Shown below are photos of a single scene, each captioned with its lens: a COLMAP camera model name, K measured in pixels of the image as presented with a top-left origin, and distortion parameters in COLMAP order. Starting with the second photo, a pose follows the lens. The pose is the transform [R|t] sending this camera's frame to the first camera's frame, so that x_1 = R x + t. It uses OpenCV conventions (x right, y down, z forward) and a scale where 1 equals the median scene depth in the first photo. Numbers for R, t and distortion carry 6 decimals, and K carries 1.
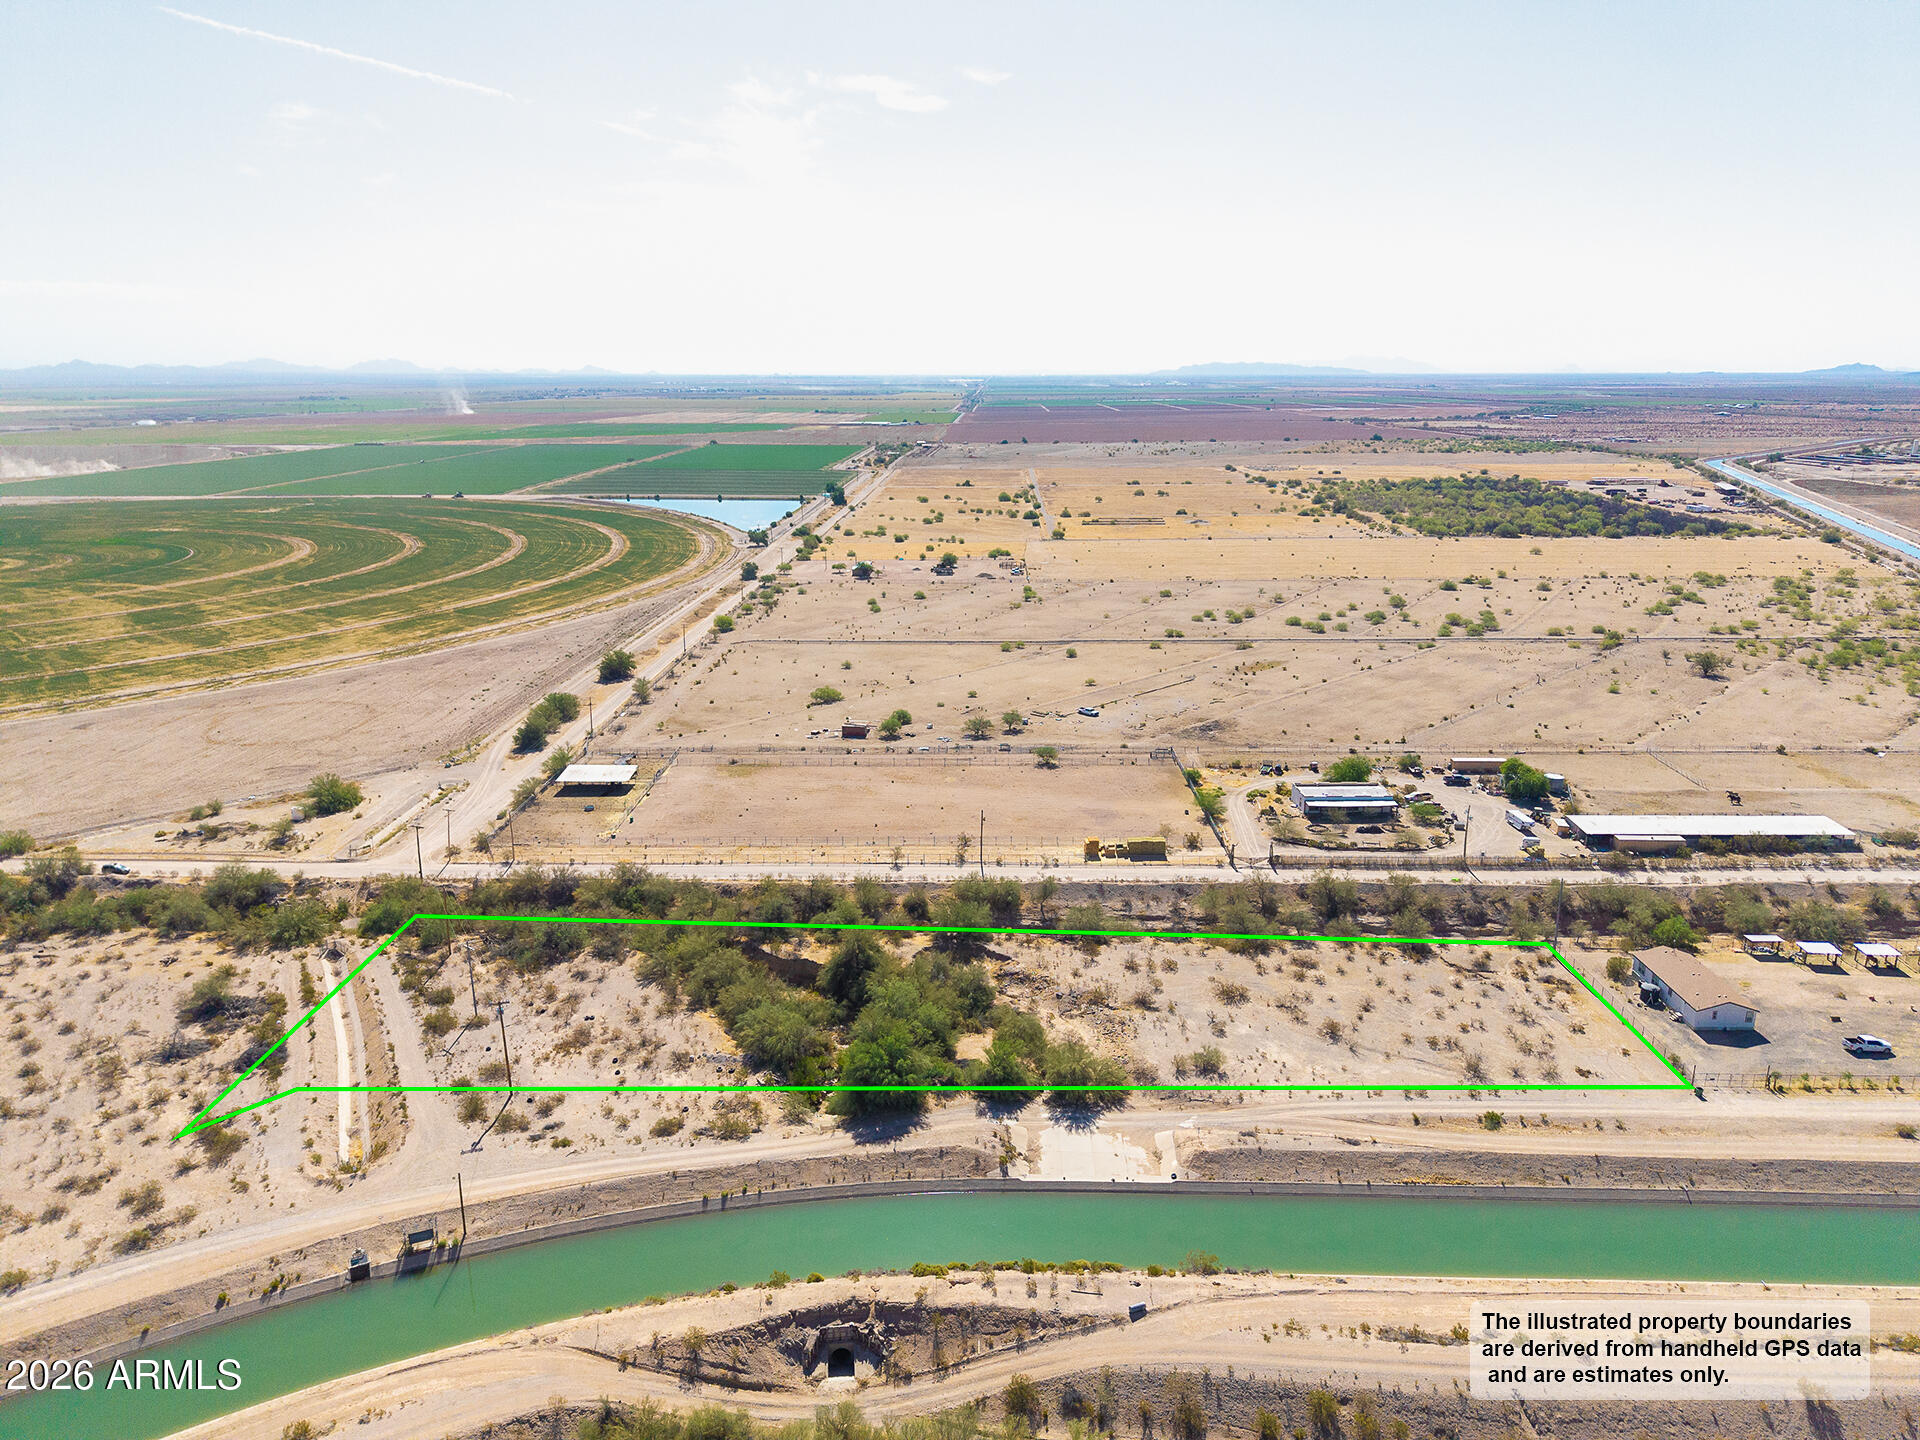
lens RADIAL K [[1282.1, 0, 957.6], [0, 1282.1, 718.1], [0, 0, 1]] dist [0.023396, -0.023069]
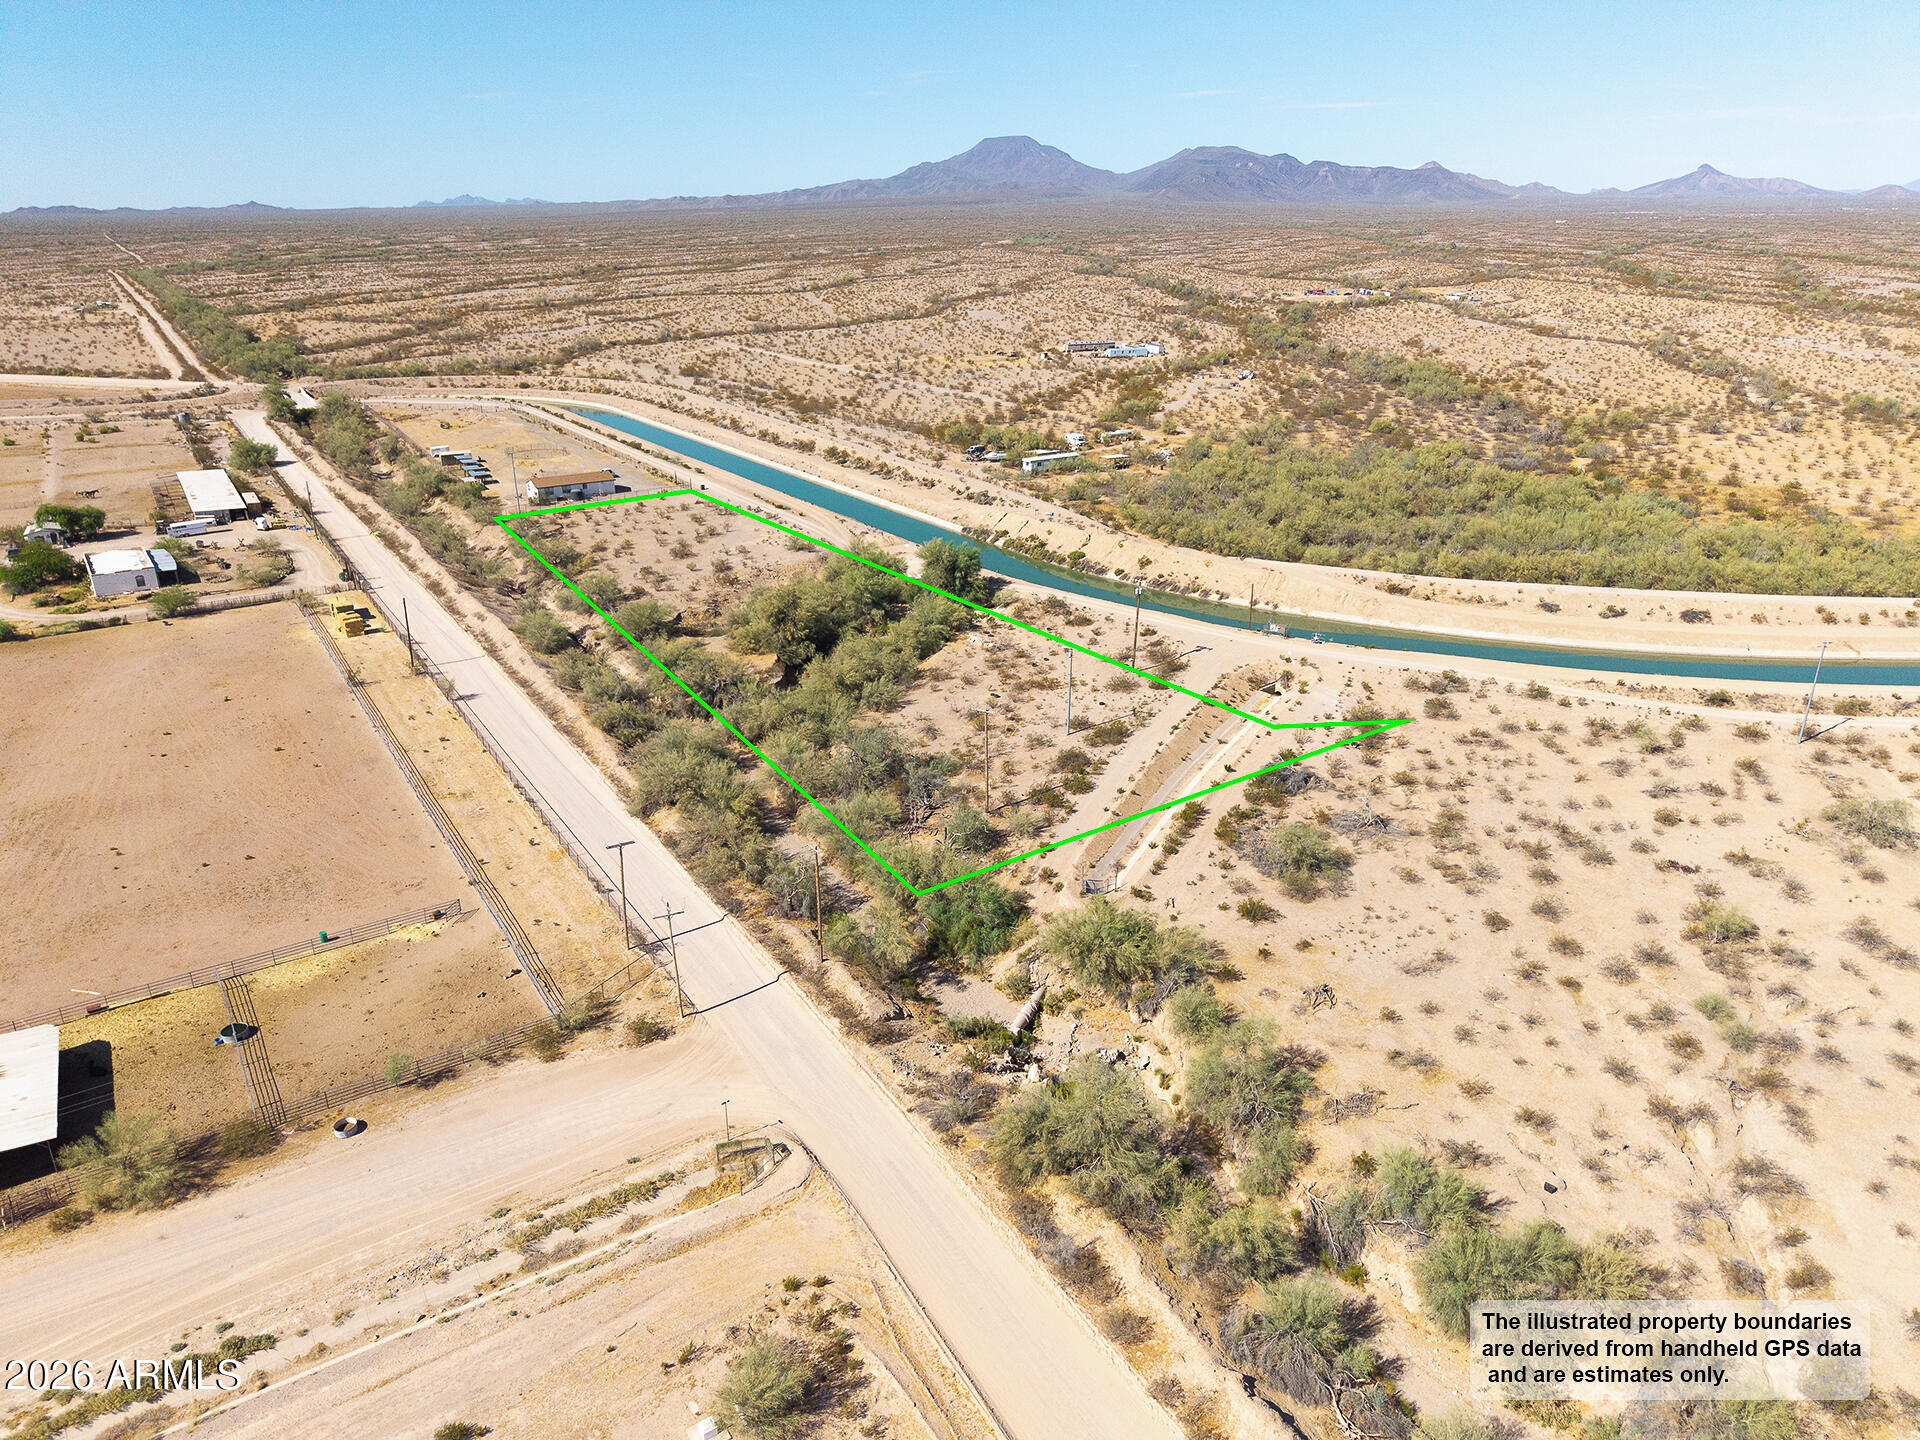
lens RADIAL K [[1282.1, 0, 961.7], [0, 1282.1, 705.3], [0, 0, 1]] dist [0.023396, -0.023069]
pose [[-0.570794, -0.285090, 0.770012, -0.873674], [0.219188, 0.850852, 0.477500, -0.184572], [-0.791297, 0.441332, -0.423173, 1.252565]]
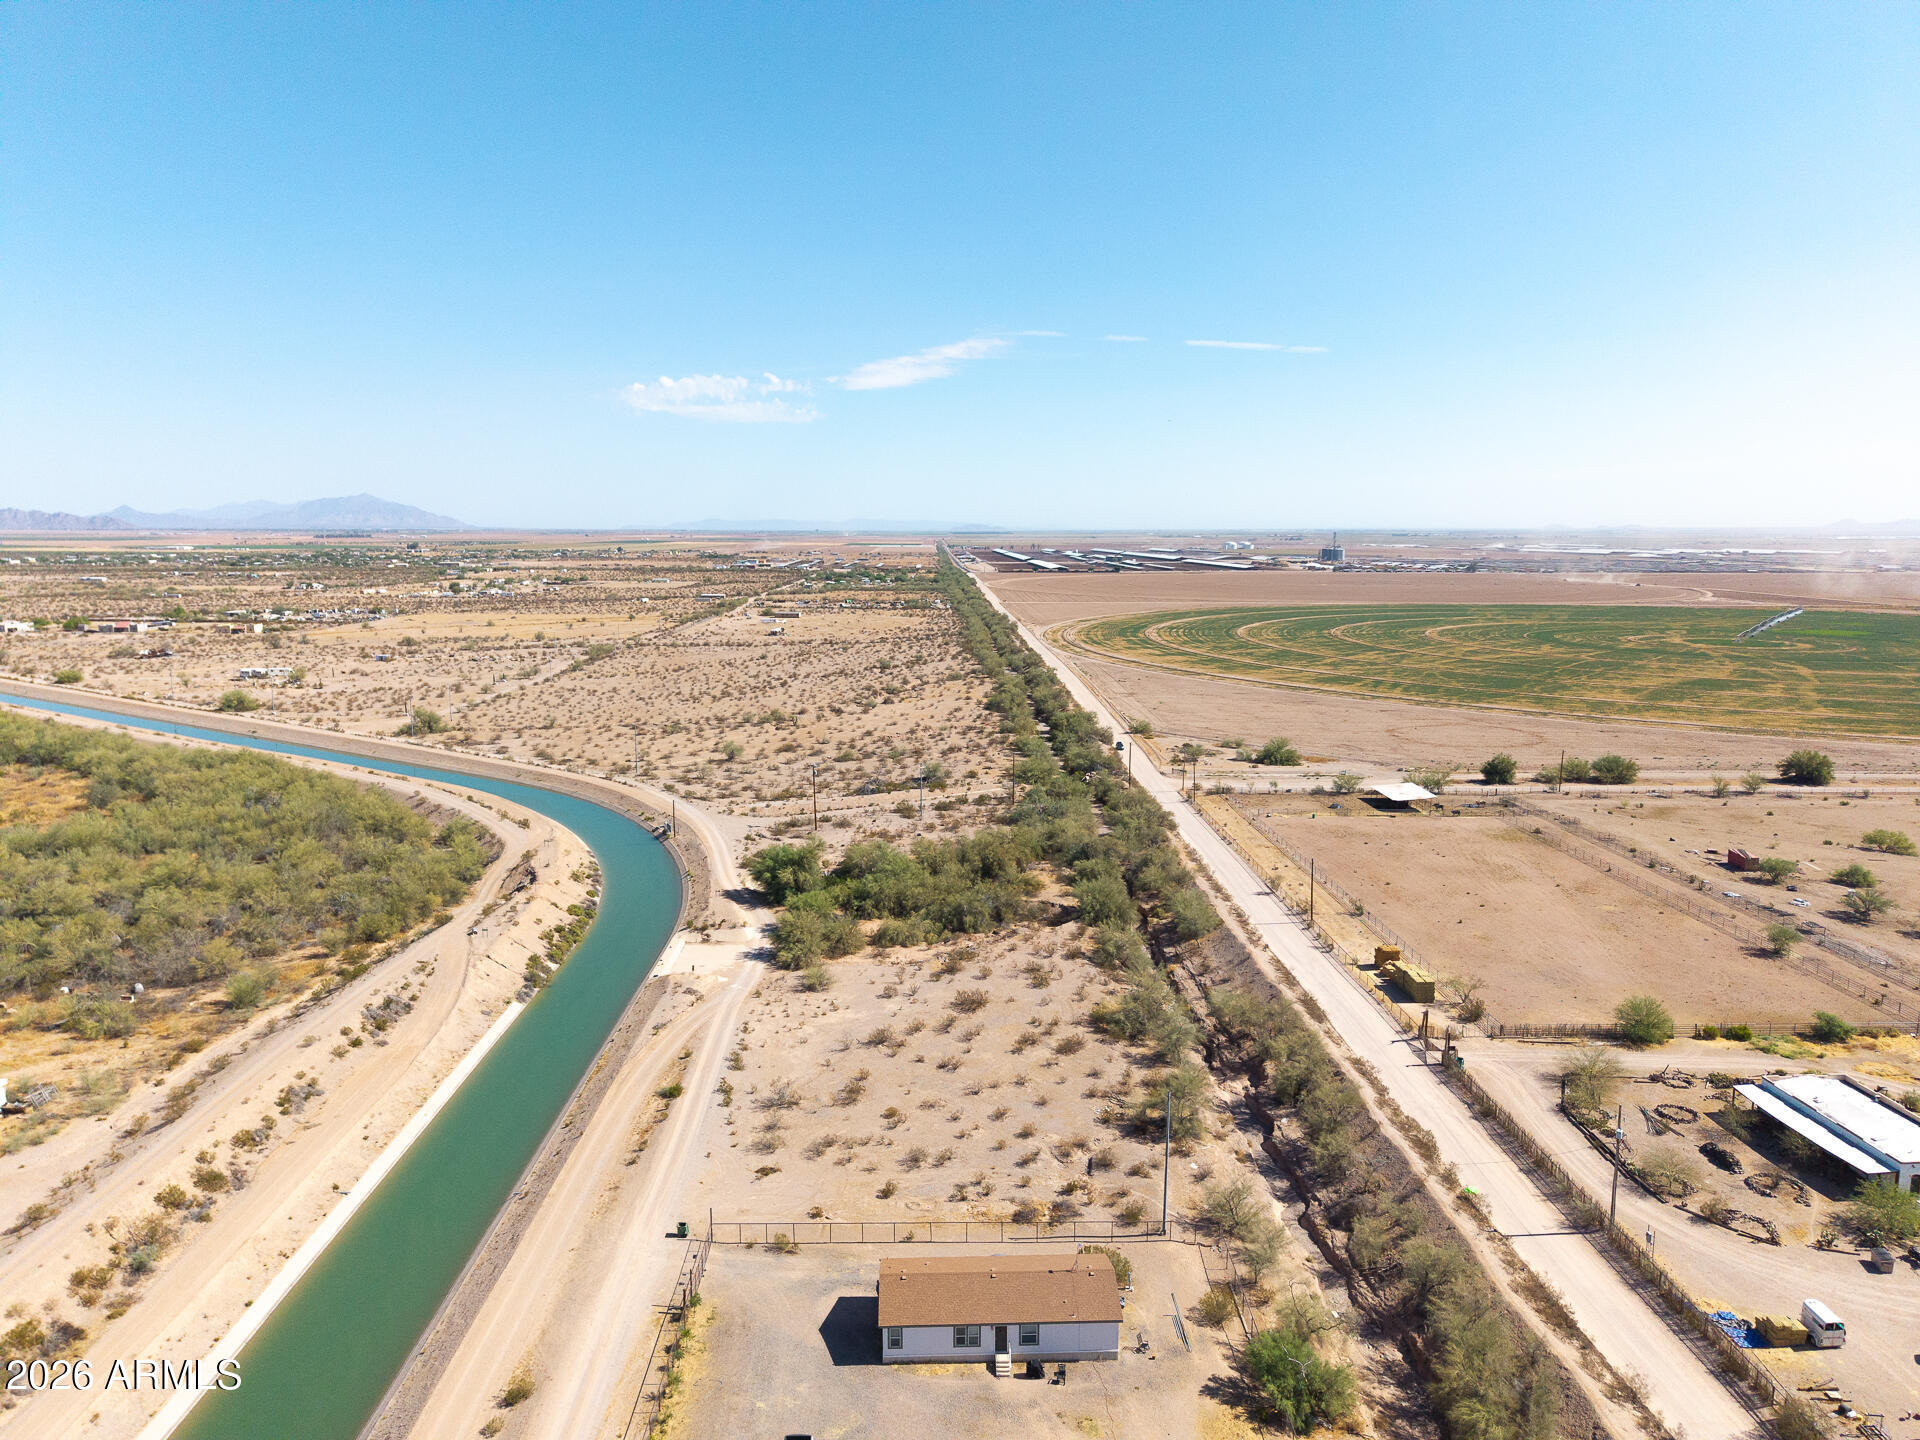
lens RADIAL K [[1282.1, 0, 961.3], [0, 1282.1, 711.8], [0, 0, 1]] dist [0.023396, -0.023069]
pose [[0.055062, 0.148474, -0.987382, 0.940953], [-0.261721, 0.956453, 0.129228, -0.076664], [0.963572, 0.251303, 0.091523, 0.782852]]
